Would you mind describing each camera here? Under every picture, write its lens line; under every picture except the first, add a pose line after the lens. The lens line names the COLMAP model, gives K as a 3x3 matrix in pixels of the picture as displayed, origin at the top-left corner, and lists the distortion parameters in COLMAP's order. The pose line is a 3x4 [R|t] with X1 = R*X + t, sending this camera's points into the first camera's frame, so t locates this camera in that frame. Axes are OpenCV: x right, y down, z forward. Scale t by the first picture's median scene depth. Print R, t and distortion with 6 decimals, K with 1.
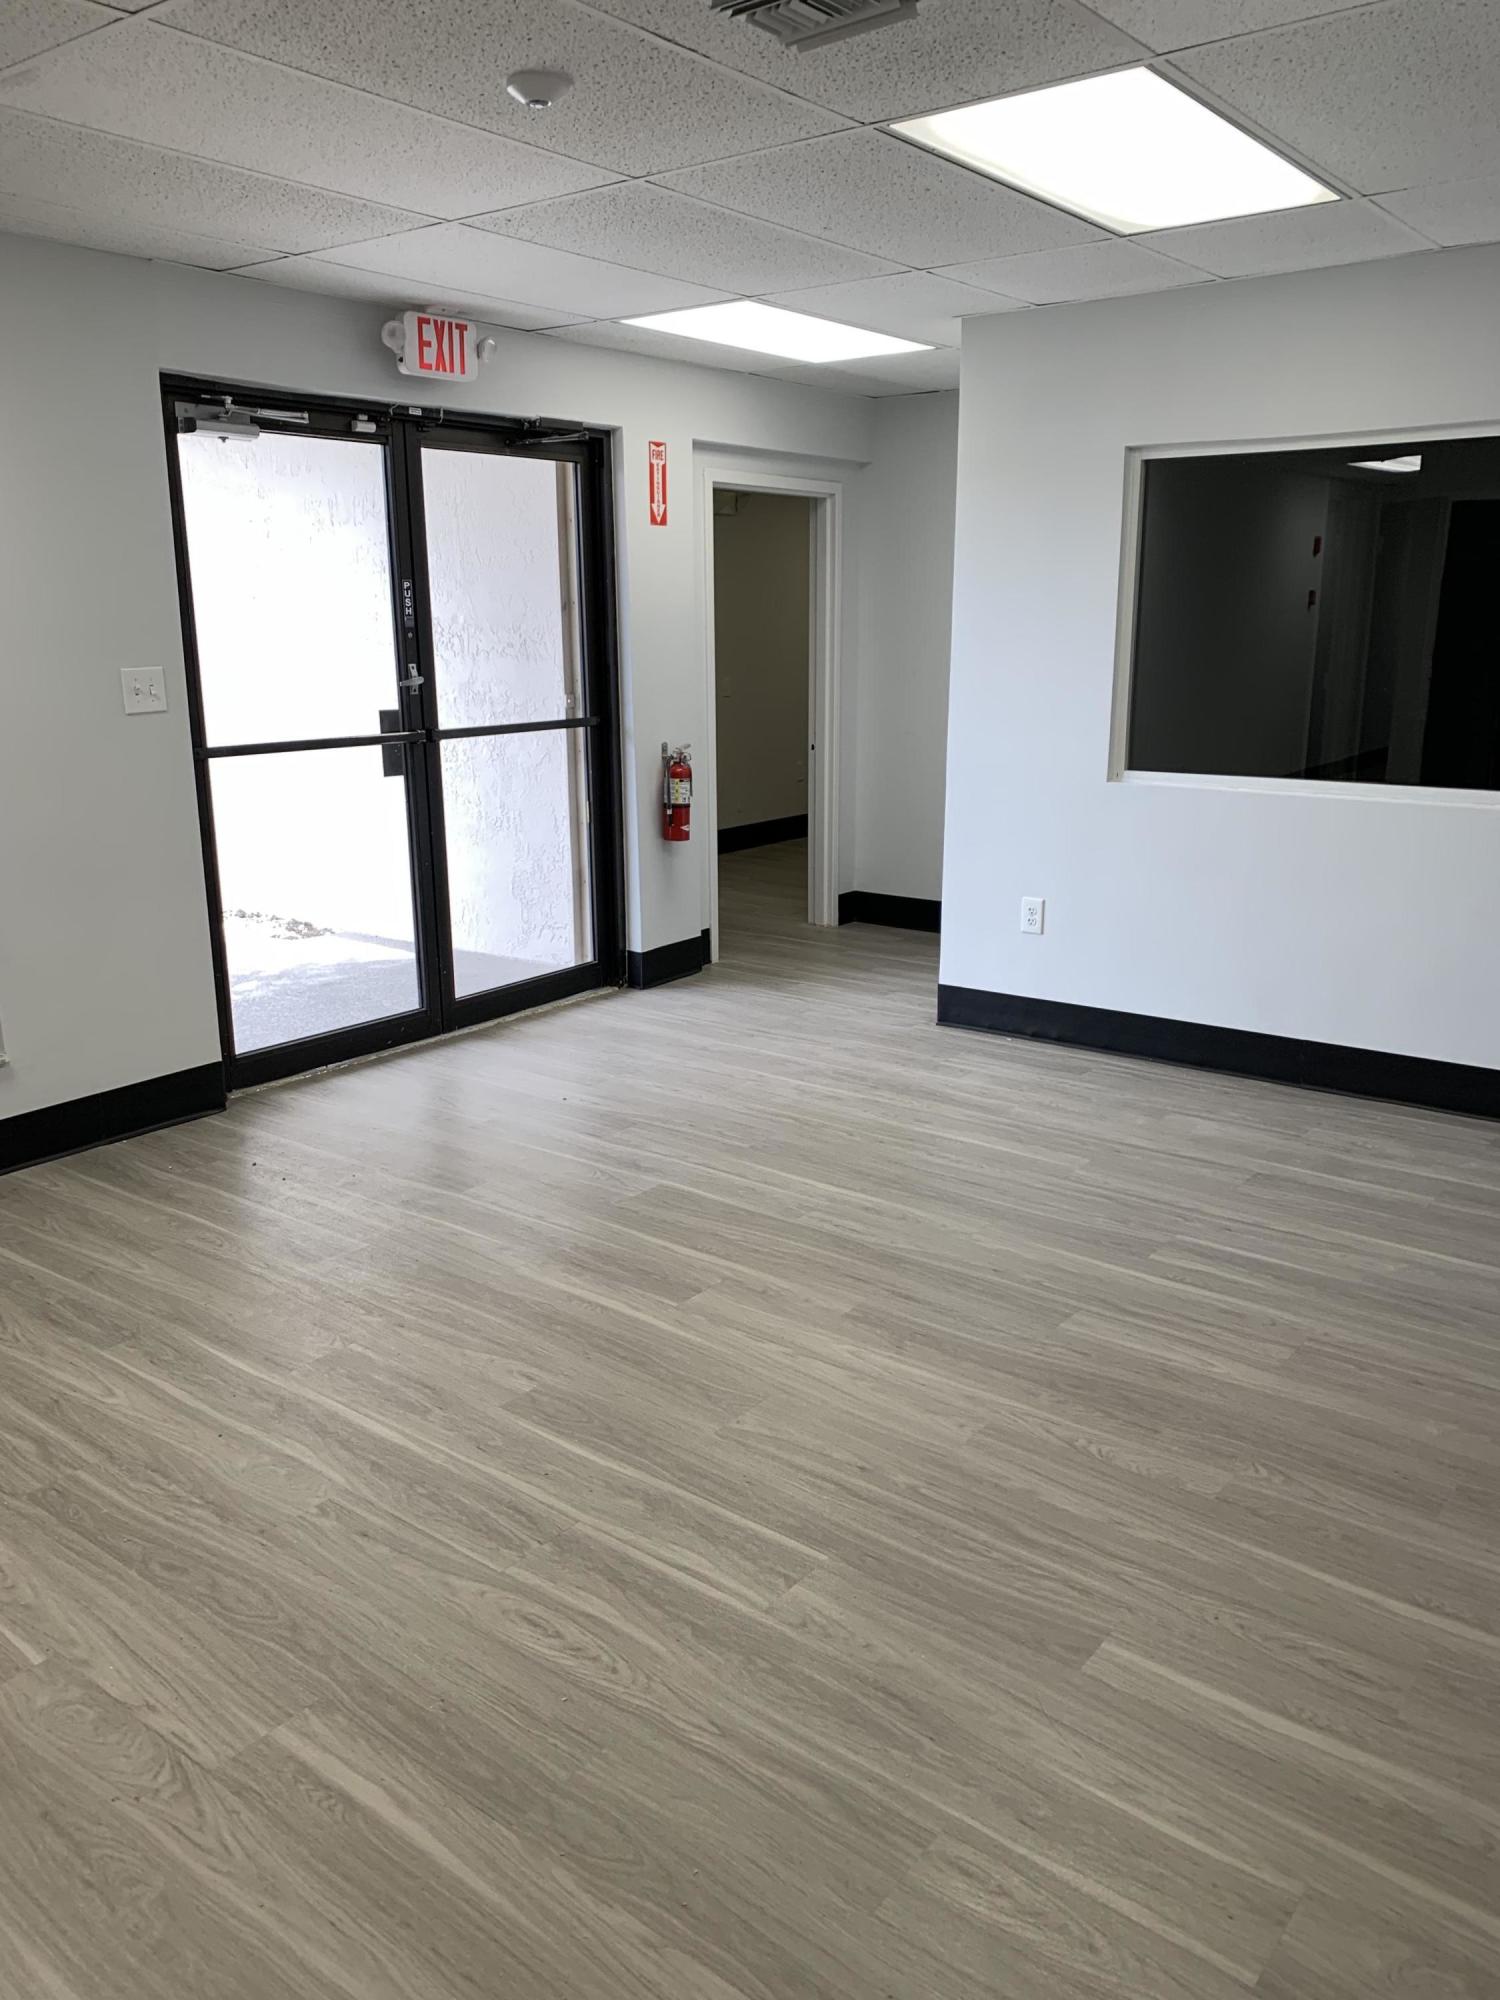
lens RADIAL K [[1552.4, 0, 742.2], [0, 1552.4, 1000.7], [0, 0, 1]] dist [-0.003639, -0.007329]
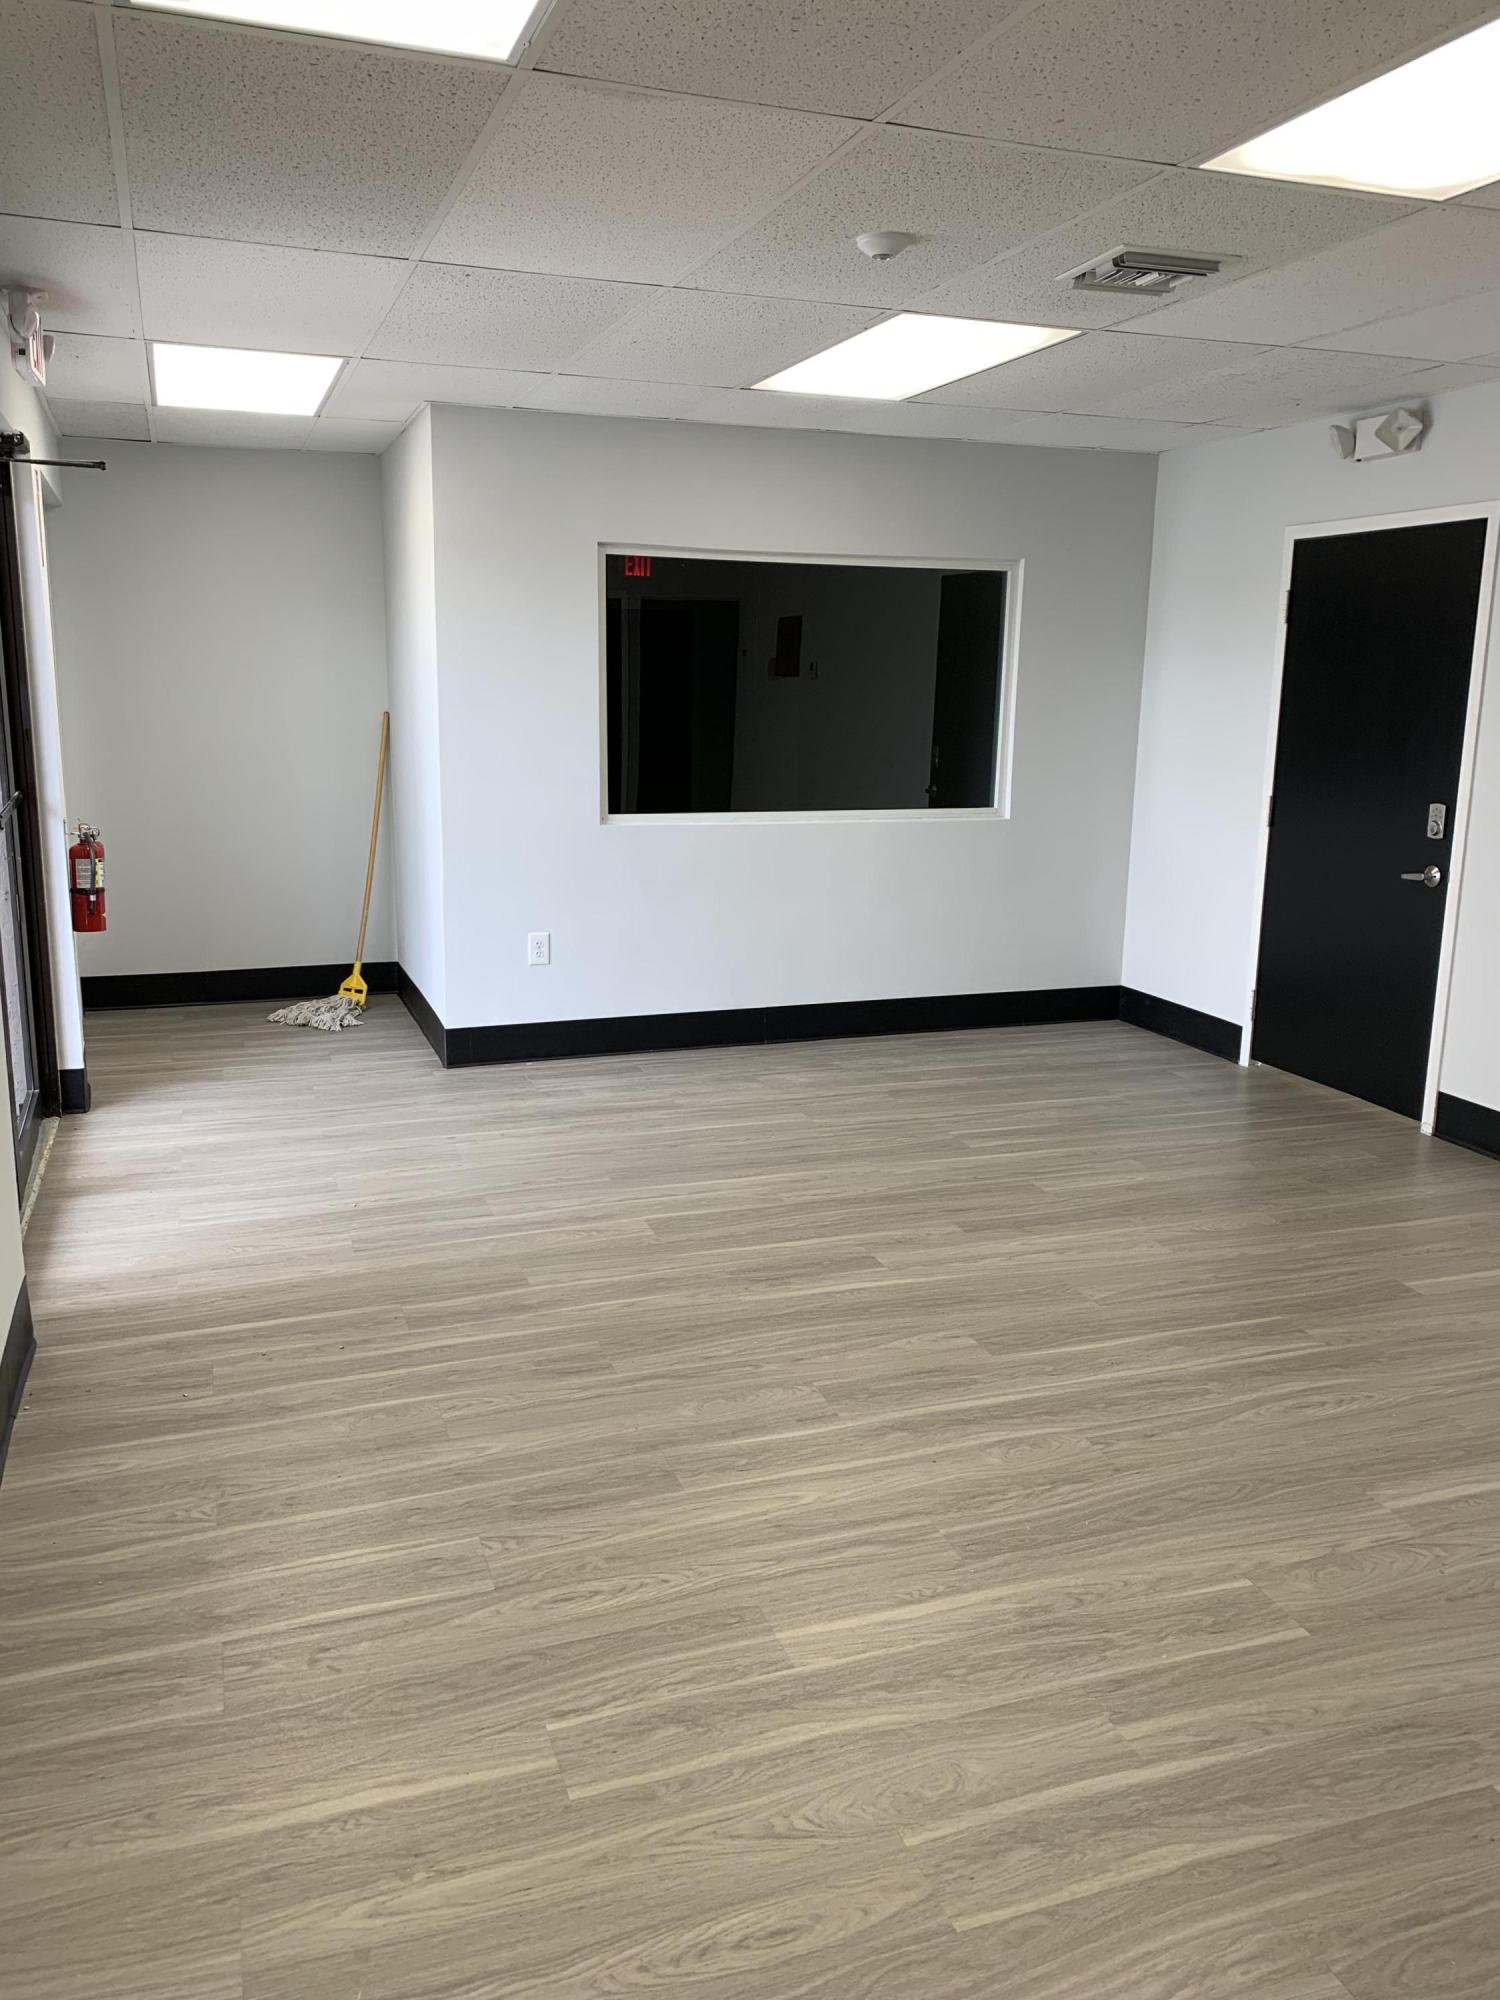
lens RADIAL K [[1552.4, 0, 742.2], [0, 1552.4, 1000.7], [0, 0, 1]] dist [-0.003639, -0.007329]
pose [[0.542989, -0.166935, 0.822980, -0.970484], [0.195110, 0.978301, 0.069710, -0.099443], [-0.816759, 0.122720, 0.563777, 0.375099]]
